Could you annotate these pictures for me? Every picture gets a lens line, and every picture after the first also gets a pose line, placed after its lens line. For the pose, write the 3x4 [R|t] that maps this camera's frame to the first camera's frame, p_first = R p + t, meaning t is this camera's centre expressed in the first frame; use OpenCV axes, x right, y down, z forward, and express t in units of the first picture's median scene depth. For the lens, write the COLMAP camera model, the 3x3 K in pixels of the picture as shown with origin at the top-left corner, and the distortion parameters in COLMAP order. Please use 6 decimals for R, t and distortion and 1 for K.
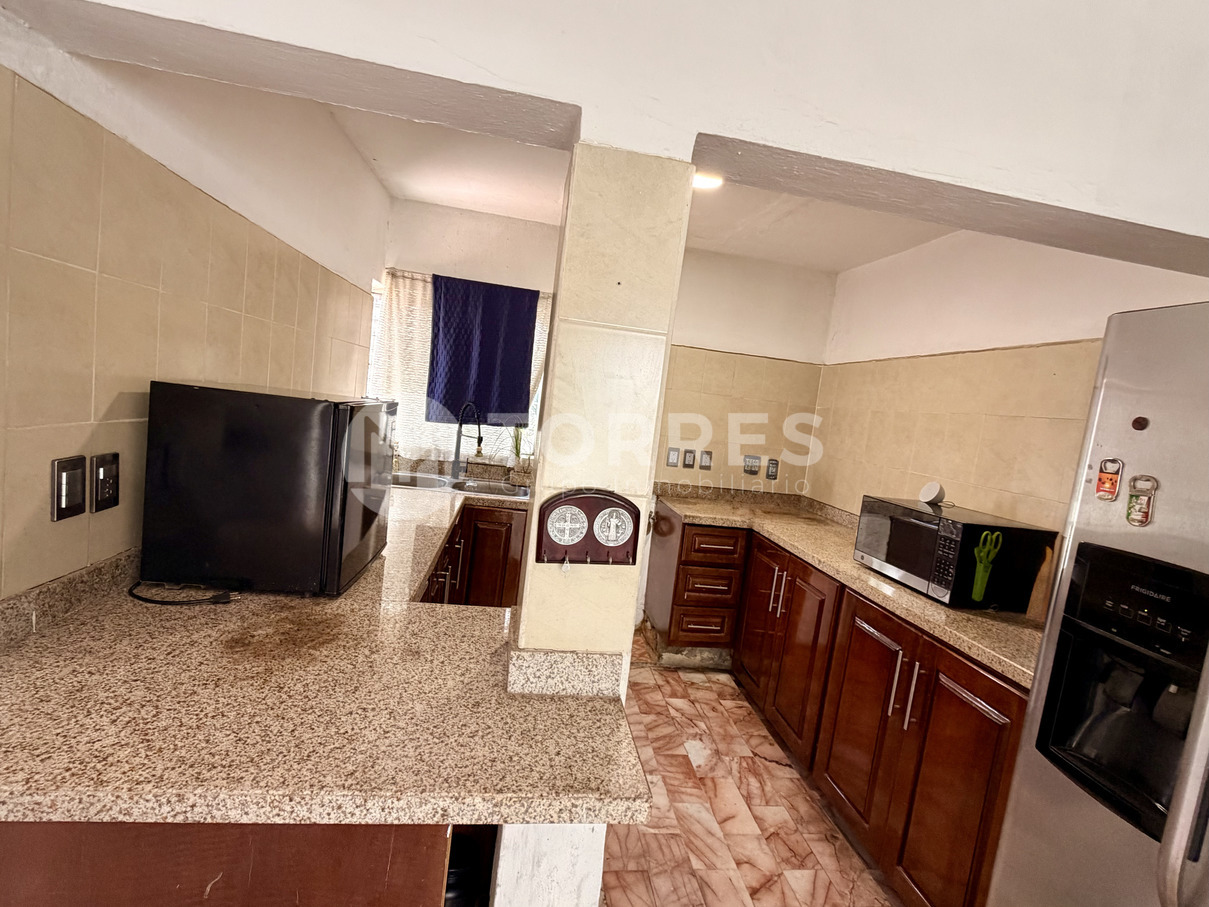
lens RADIAL K [[570.6, 0, 604.5], [0, 570.6, 453.5], [0, 0, 1]] dist [-0.001313, -0.000155]
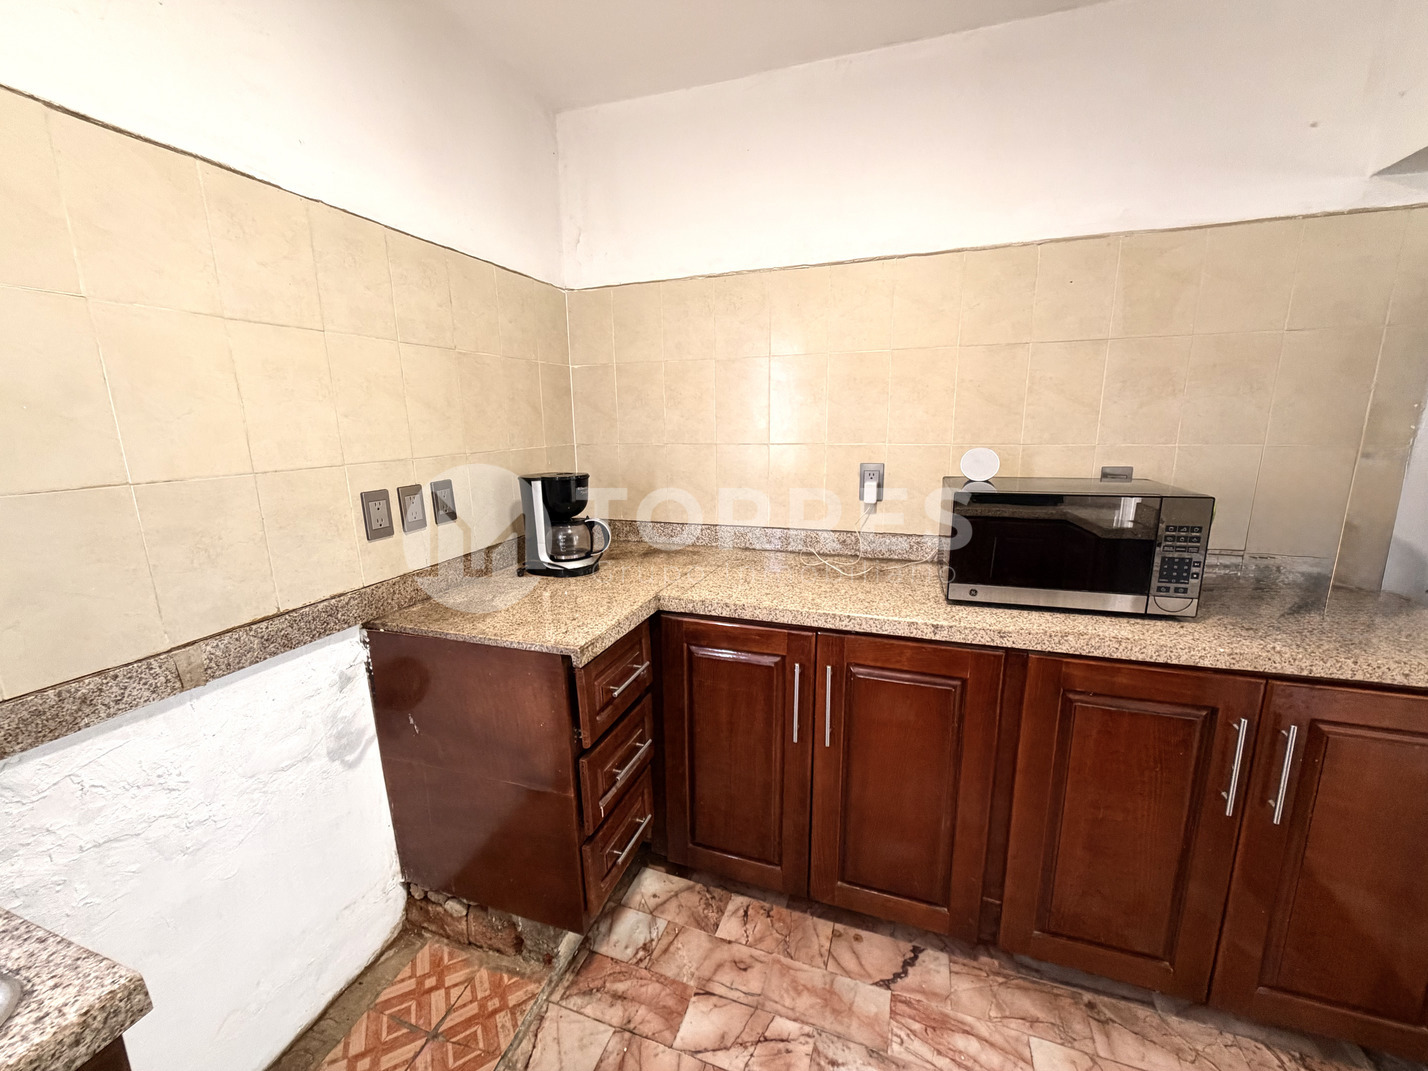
lens RADIAL K [[570.8, 0, 714.0], [0, 570.8, 535.5], [0, 0, 1]] dist [0.001542, 0.000027]
pose [[0.452357, -0.299981, 0.839872, -0.147511], [0.144819, 0.953941, 0.262723, -0.067279], [-0.880000, 0.002785, 0.474965, 0.839160]]
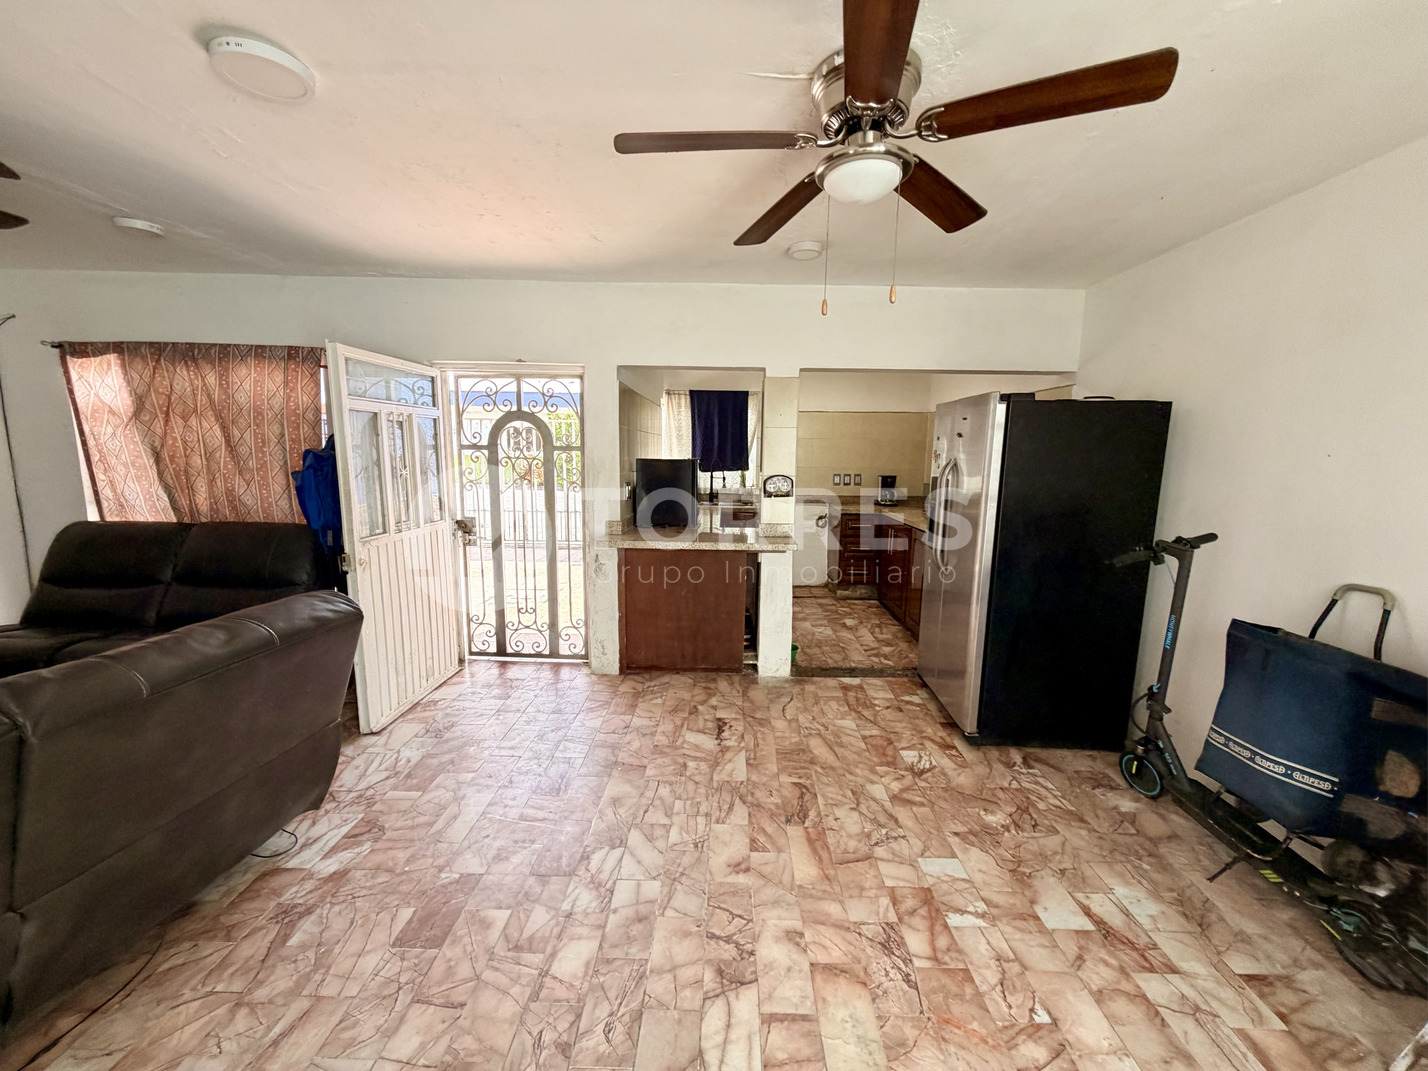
lens RADIAL K [[570.8, 0, 714.0], [0, 570.8, 535.5], [0, 0, 1]] dist [0.001542, 0.000027]
pose [[0.980750, -0.081192, -0.177589, 0.069972], [0.088643, 0.995469, 0.034417, 0.107401], [0.173990, -0.049496, 0.983503, -0.959359]]
